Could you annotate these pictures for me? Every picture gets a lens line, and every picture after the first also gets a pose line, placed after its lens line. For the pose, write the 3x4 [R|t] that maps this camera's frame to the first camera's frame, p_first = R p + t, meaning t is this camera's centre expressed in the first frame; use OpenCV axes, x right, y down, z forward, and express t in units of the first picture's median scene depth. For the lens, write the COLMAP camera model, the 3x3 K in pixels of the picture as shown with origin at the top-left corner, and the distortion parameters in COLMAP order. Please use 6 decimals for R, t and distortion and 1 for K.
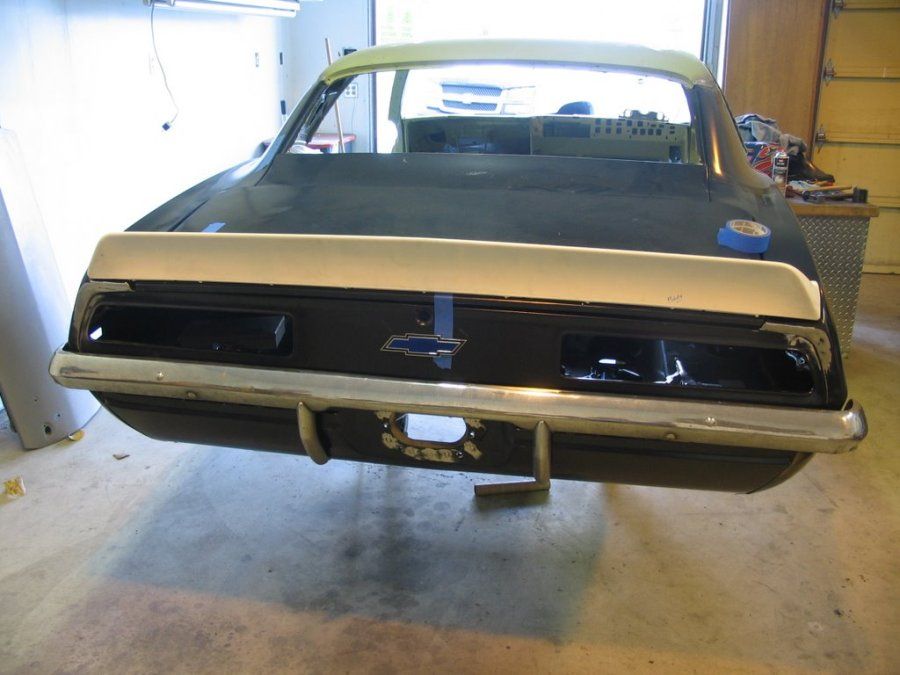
lens RADIAL K [[918.5, 0, 442.2], [0, 918.5, 339.3], [0, 0, 1]] dist [-0.183496, 0.234860]
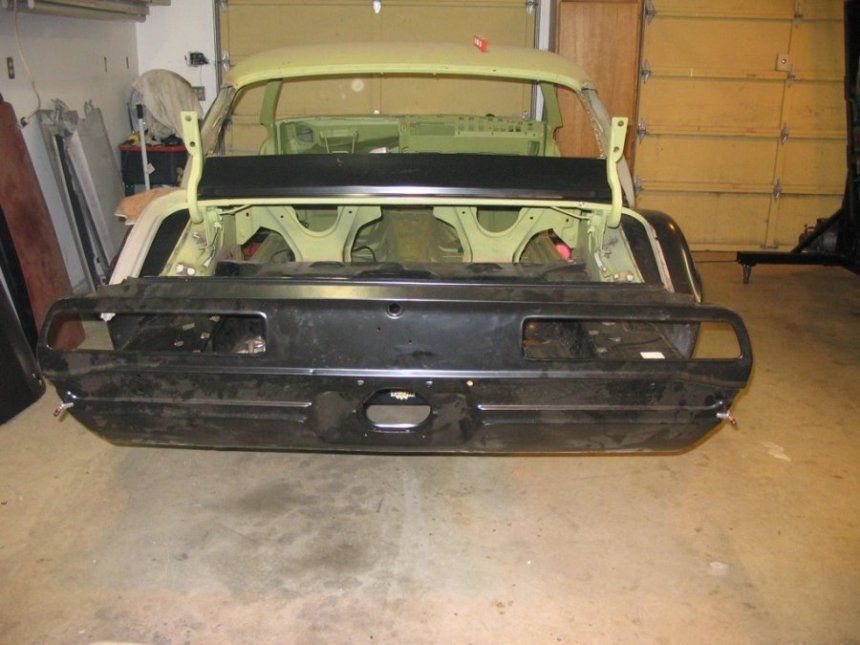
lens RADIAL K [[877.7, 0, 422.6], [0, 877.7, 324.3], [0, 0, 1]] dist [-0.183496, 0.234860]
pose [[0.981561, -0.054710, 0.183155, -0.125388], [0.055537, 0.998456, 0.000620, -0.004892], [-0.182906, 0.009564, 0.983084, -0.002389]]
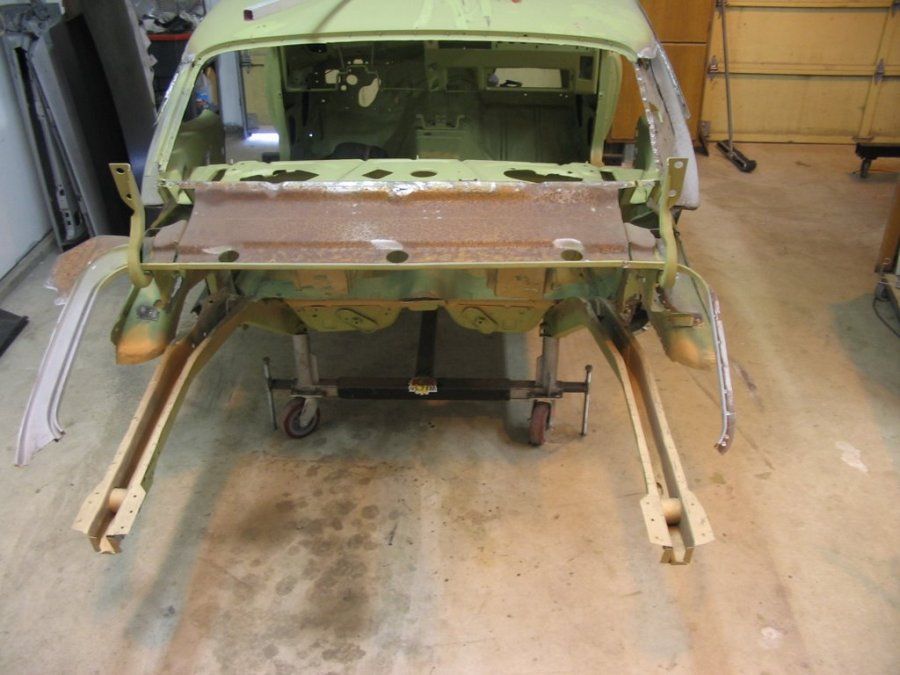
lens RADIAL K [[918.5, 0, 442.2], [0, 918.5, 339.3], [0, 0, 1]] dist [-0.183496, 0.234860]
pose [[0.988331, -0.085148, 0.126301, -0.037655], [0.058195, 0.977344, 0.203501, -0.214541], [-0.140767, -0.193776, 0.970894, 0.143968]]
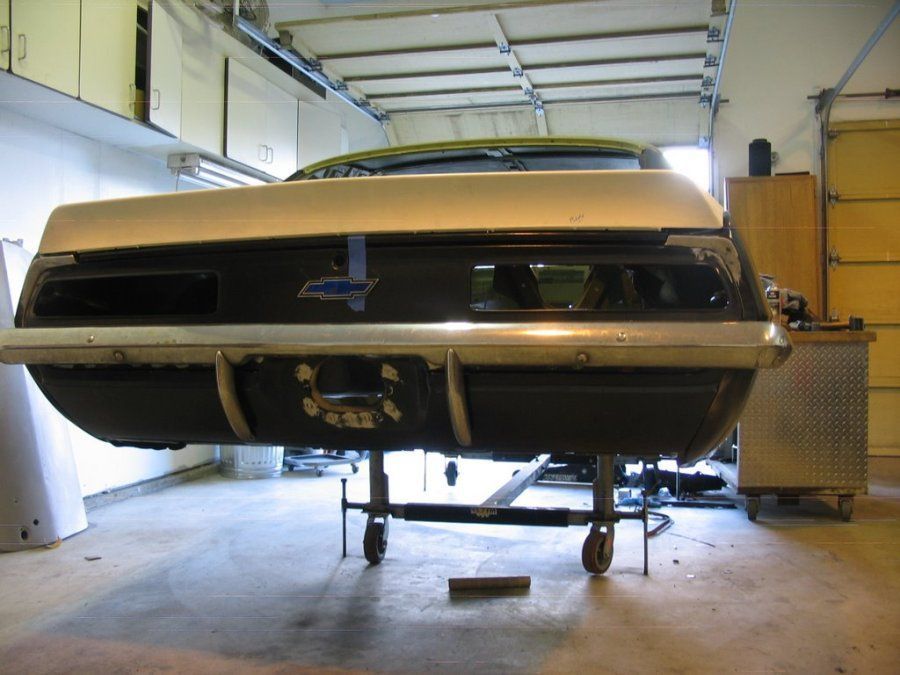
lens RADIAL K [[918.5, 0, 442.2], [0, 918.5, 339.3], [0, 0, 1]] dist [-0.183496, 0.234860]
pose [[0.997744, -0.012668, -0.065922, 0.117600], [-0.008624, 0.949702, -0.313036, 0.274774], [0.066572, 0.312899, 0.947451, 0.047220]]
